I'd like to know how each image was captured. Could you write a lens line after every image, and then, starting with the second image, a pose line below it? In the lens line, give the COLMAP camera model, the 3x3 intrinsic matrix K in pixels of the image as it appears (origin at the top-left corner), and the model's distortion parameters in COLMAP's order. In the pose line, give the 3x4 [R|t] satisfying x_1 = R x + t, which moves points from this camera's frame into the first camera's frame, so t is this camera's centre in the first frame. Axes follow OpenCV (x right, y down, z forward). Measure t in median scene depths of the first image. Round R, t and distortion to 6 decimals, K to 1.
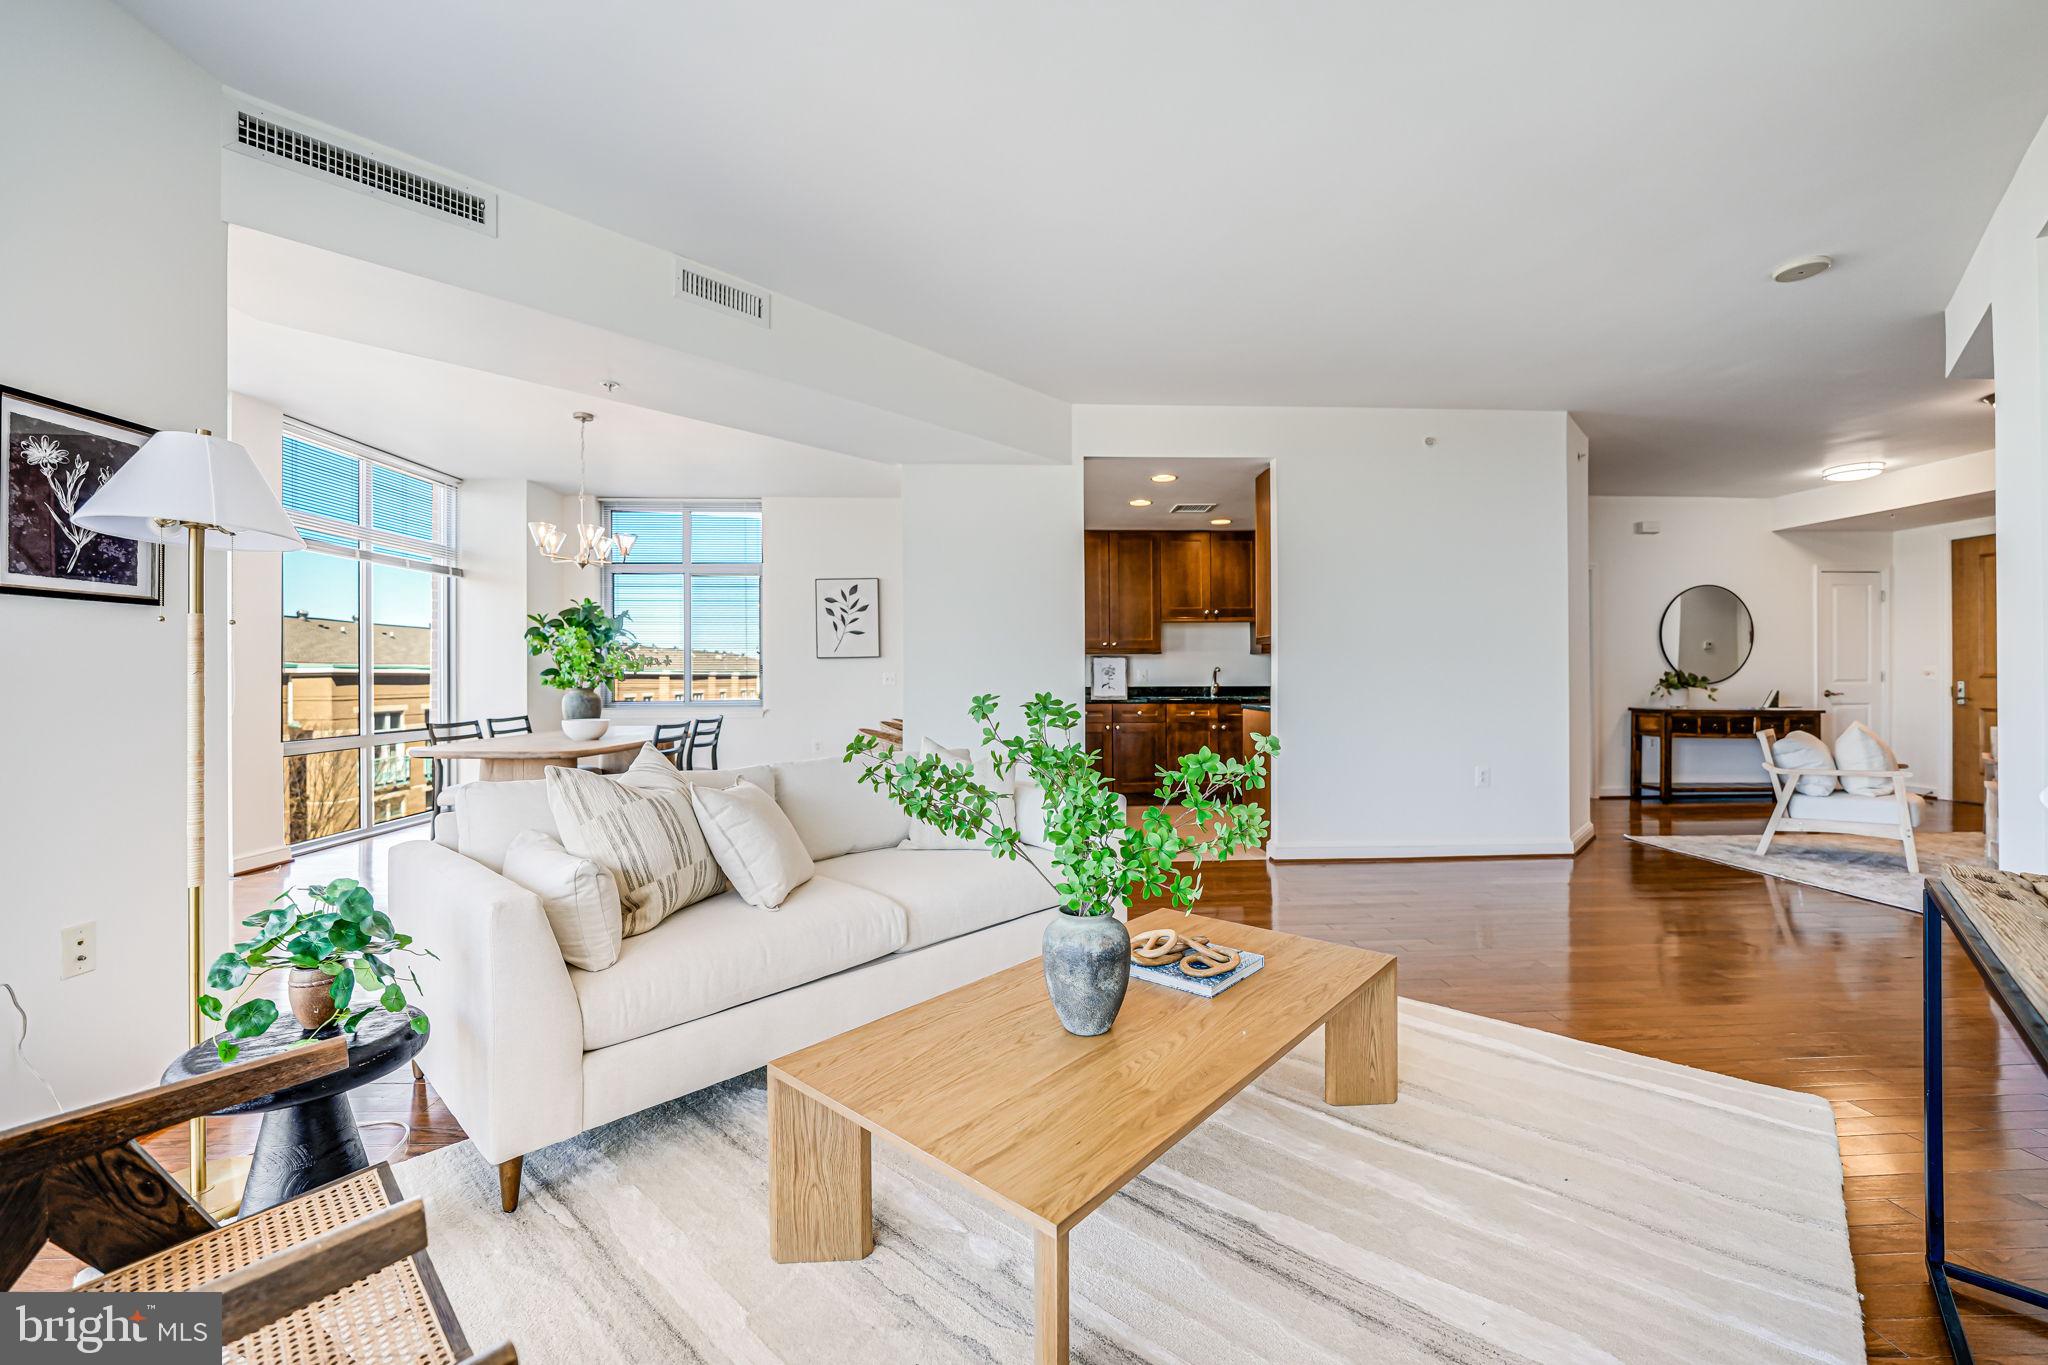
lens RADIAL K [[833.9, 0, 1026.5], [0, 833.9, 675.5], [0, 0, 1]] dist [-0.025137, 0.003758]
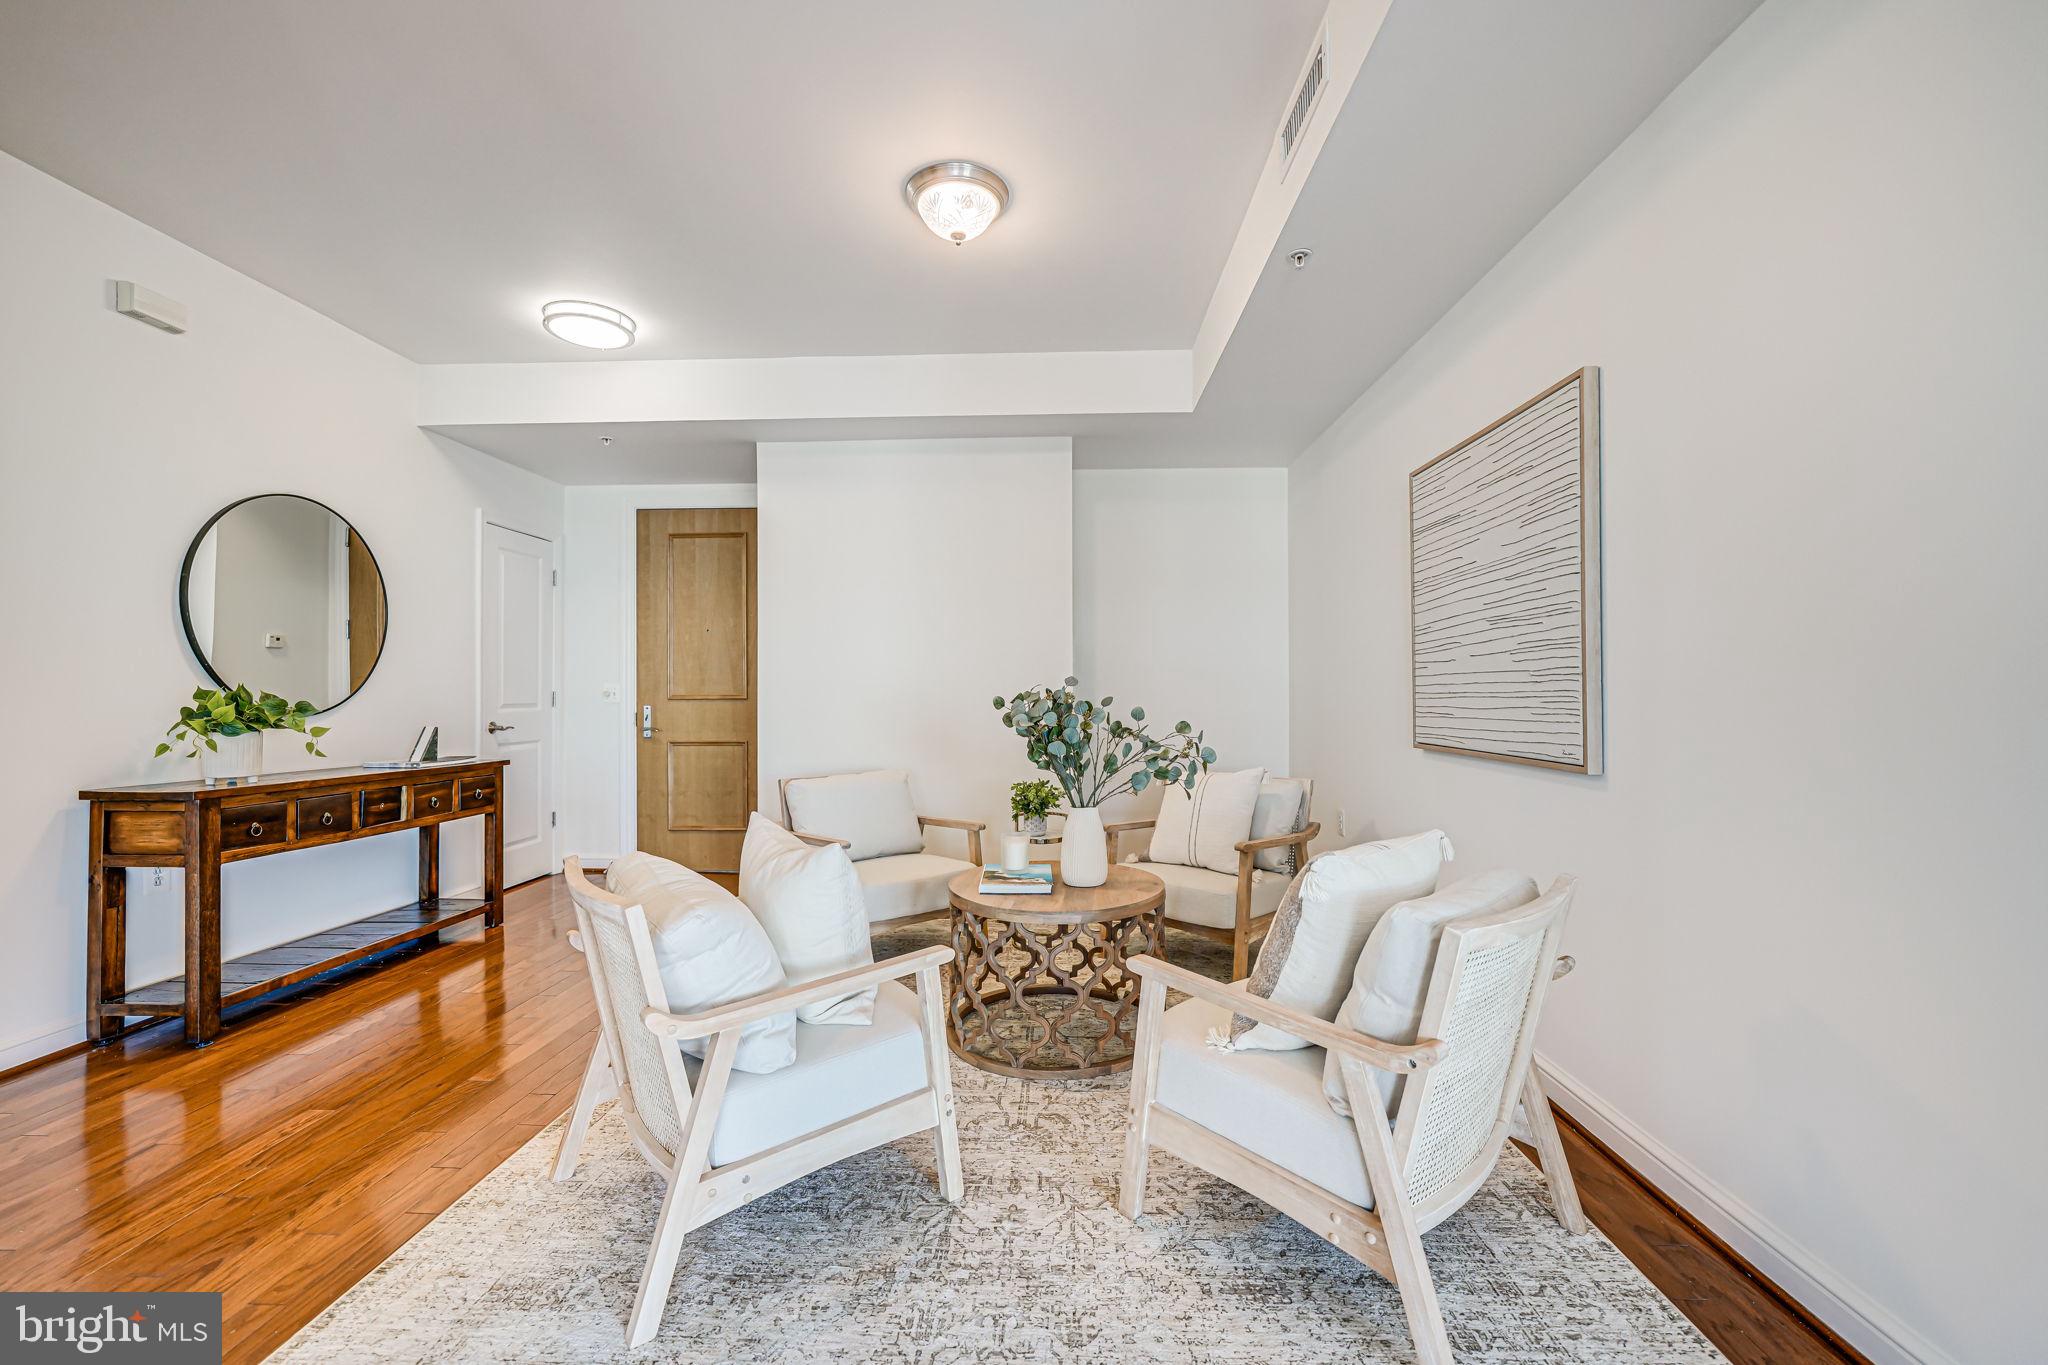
lens RADIAL K [[833.9, 0, 1023.7], [0, 833.9, 685.9], [0, 0, 1]] dist [-0.025137, 0.003758]
pose [[0.087944, 0.010097, 0.996074, 0.430407], [0.000633, 0.999948, -0.010192, -0.002311], [-0.996125, 0.001527, 0.087933, 0.581350]]
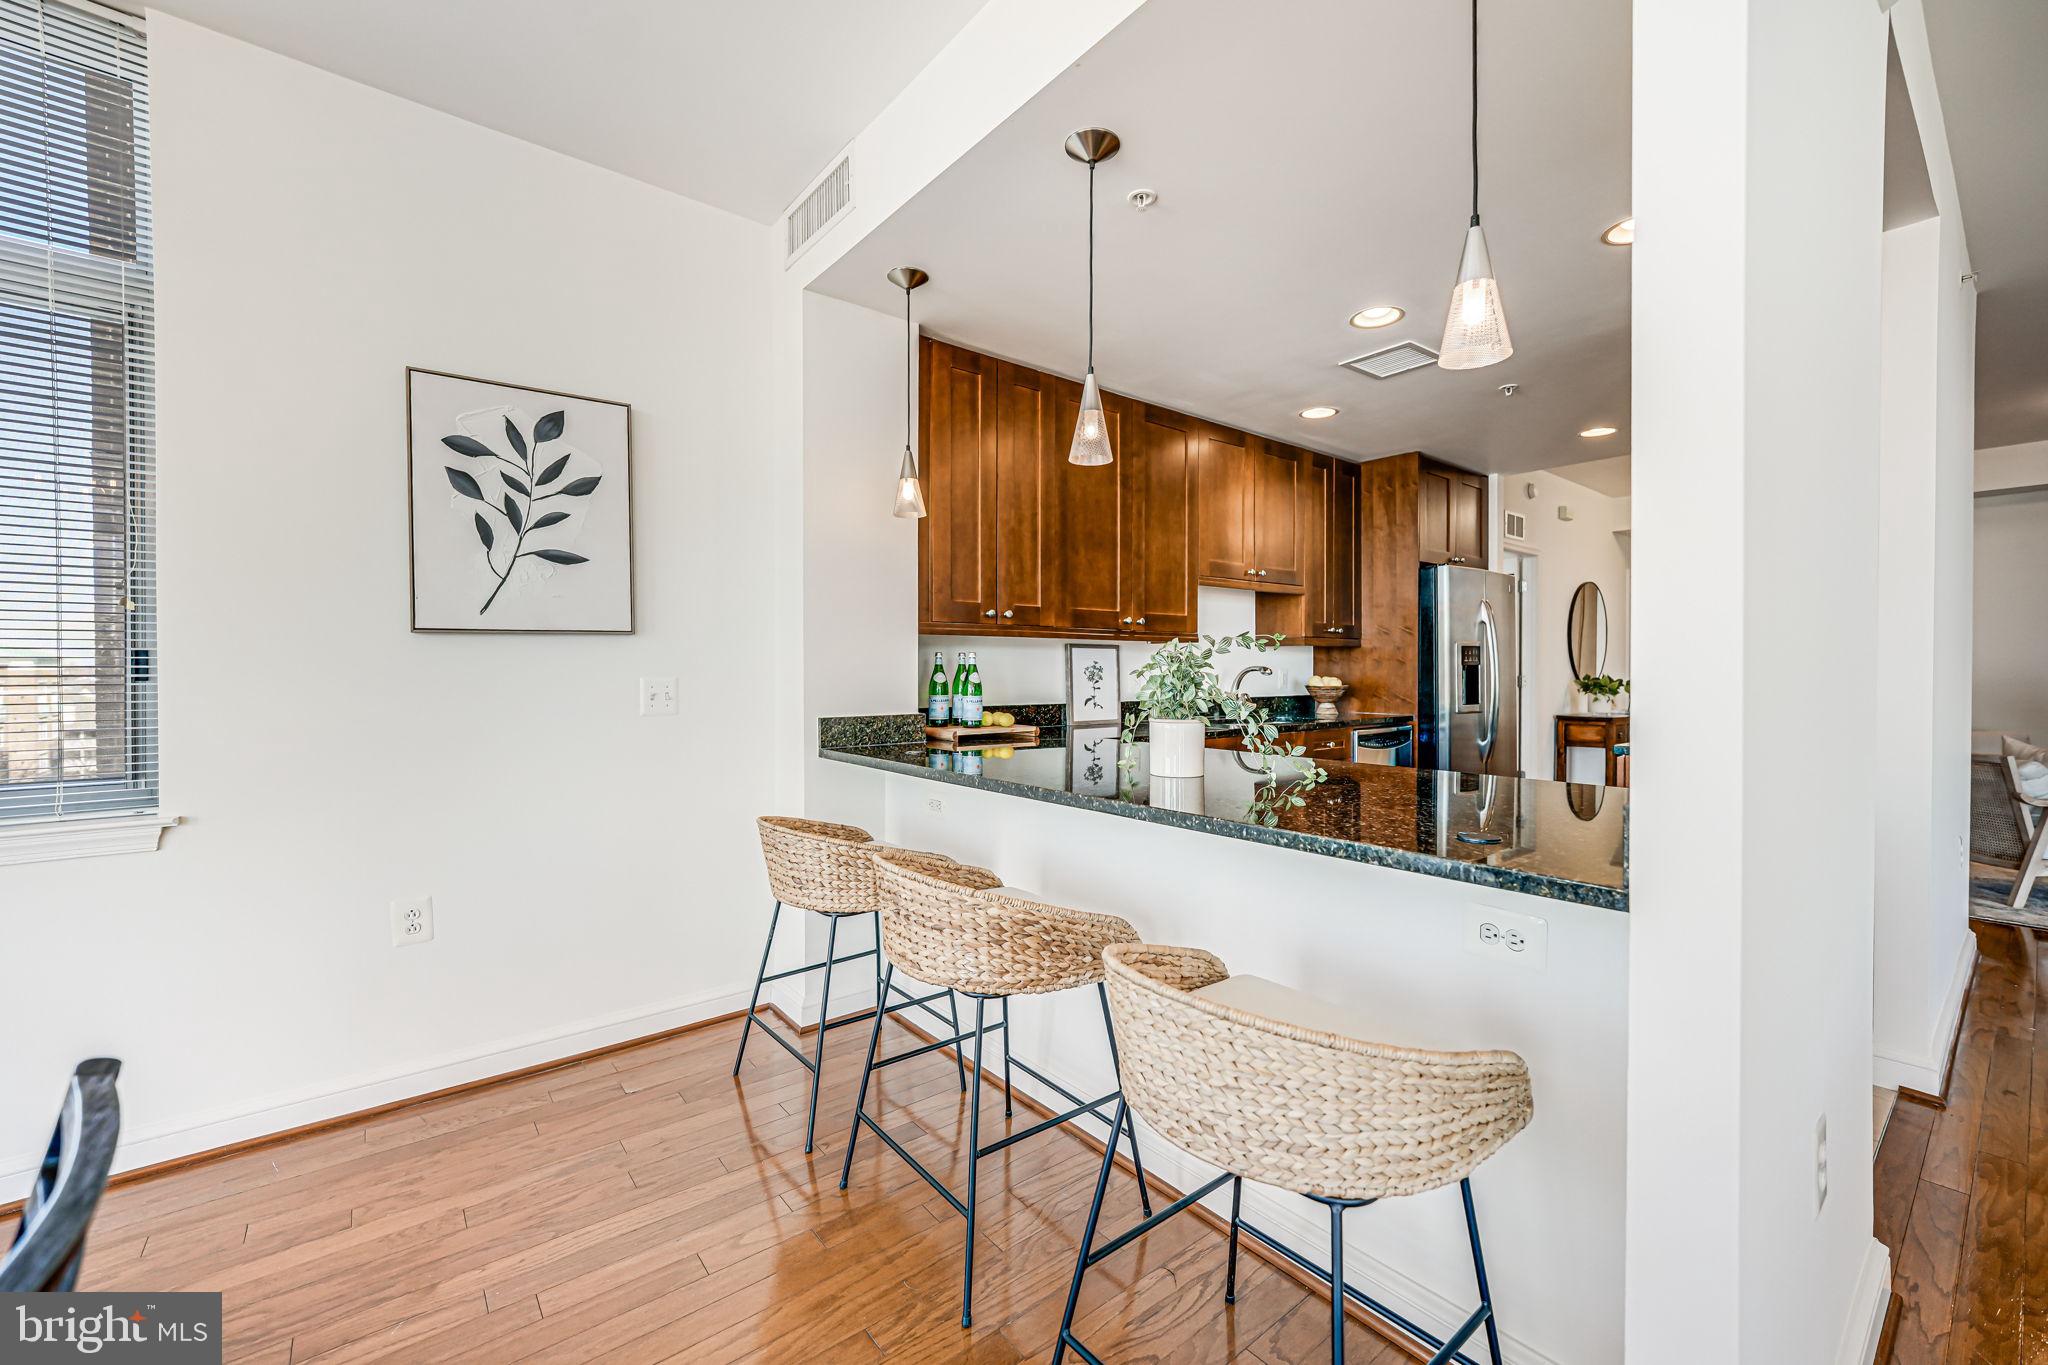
lens RADIAL K [[833.9, 0, 1032.1], [0, 833.9, 669.7], [0, 0, 1]] dist [-0.025137, 0.003758]
pose [[0.808013, 0.004110, 0.589150, -0.249214], [-0.007121, 0.999971, 0.002790, -0.008863], [-0.589121, -0.006450, 0.808019, 0.631823]]
